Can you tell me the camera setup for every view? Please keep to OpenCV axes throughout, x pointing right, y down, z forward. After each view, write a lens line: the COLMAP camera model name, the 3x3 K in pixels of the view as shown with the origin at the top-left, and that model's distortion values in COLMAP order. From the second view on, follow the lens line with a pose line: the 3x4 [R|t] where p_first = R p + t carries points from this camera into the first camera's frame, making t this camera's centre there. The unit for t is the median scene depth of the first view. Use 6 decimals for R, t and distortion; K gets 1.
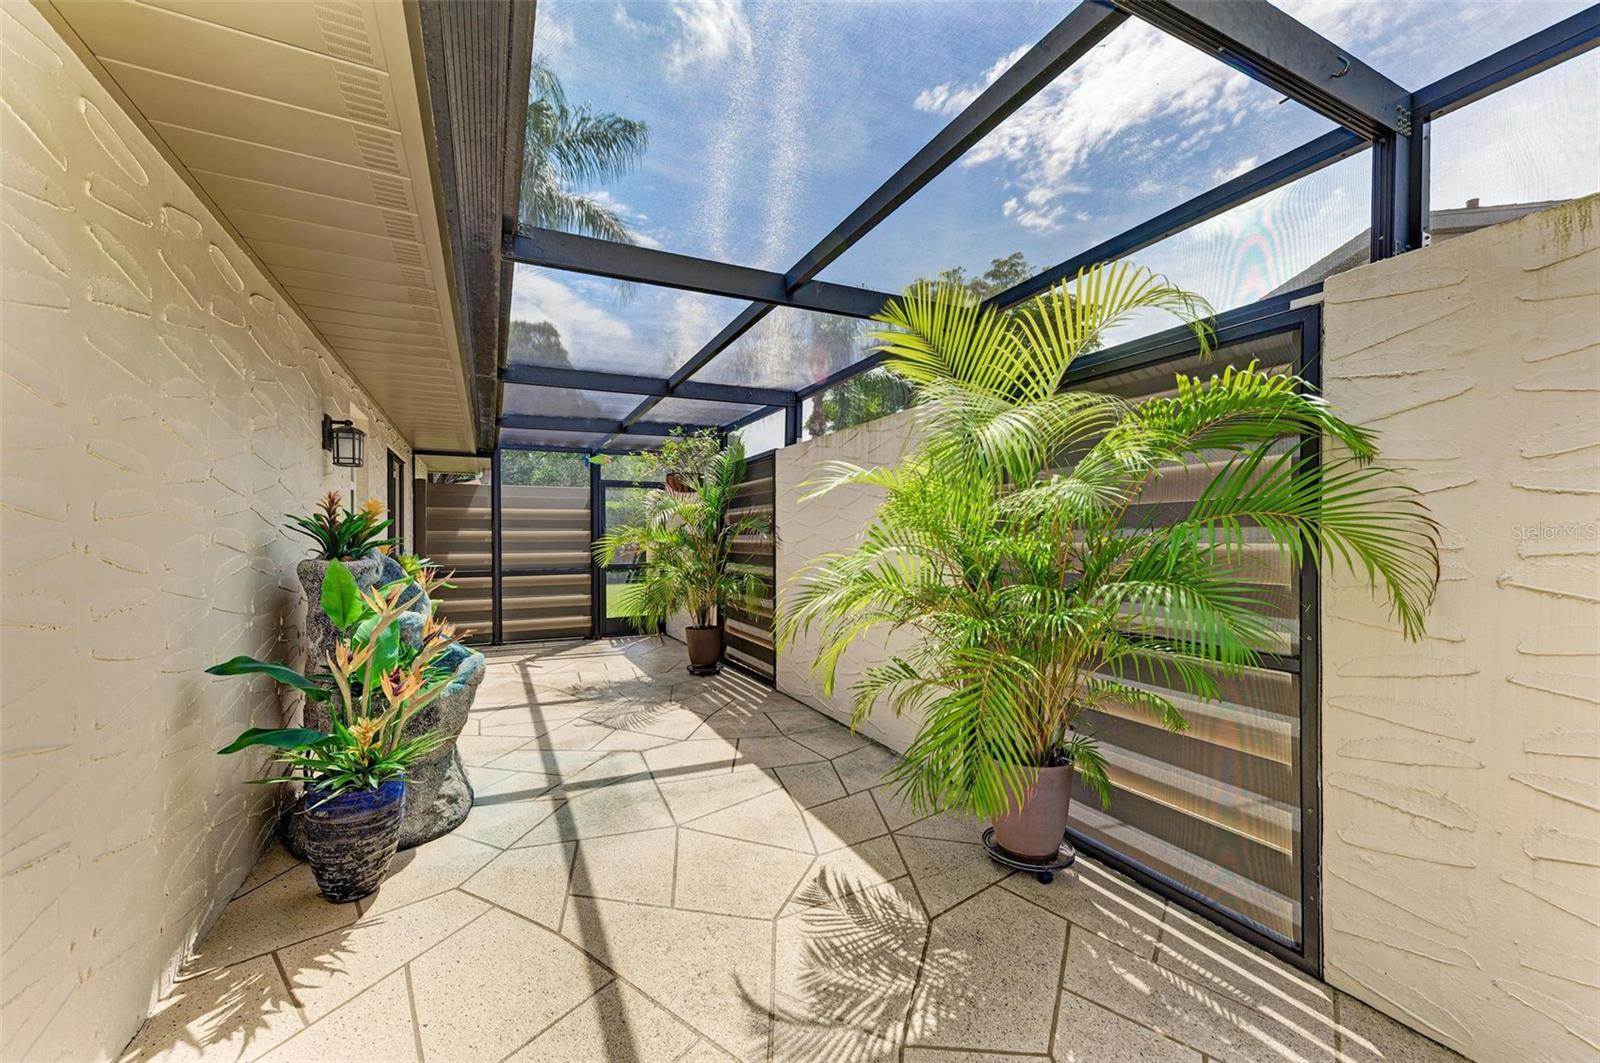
lens RADIAL K [[628.4, 0, 788.5], [0, 628.4, 534.8], [0, 0, 1]] dist [0.009341, -0.002536]
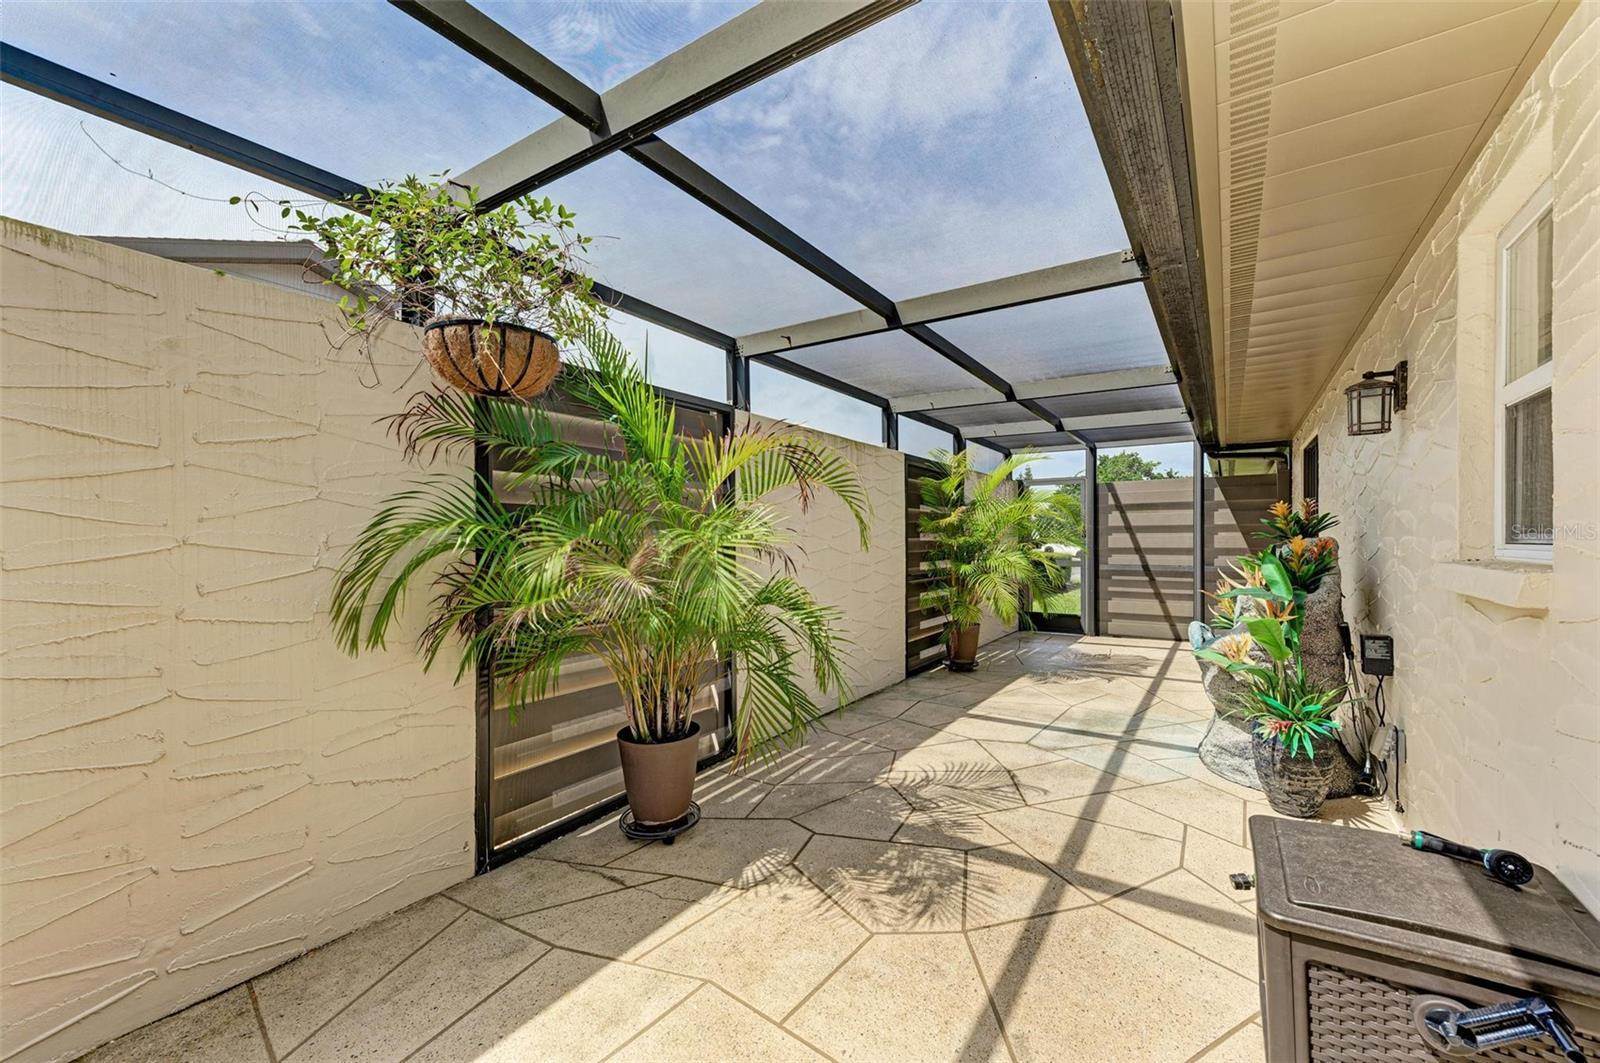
lens RADIAL K [[628.4, 0, 797.0], [0, 628.4, 539.5], [0, 0, 1]] dist [0.009341, -0.002536]
pose [[-0.501868, -0.000406, 0.864944, -0.880983], [-0.001603, 0.999999, -0.000461, 0.009714], [-0.864943, -0.001618, -0.501868, 1.726671]]
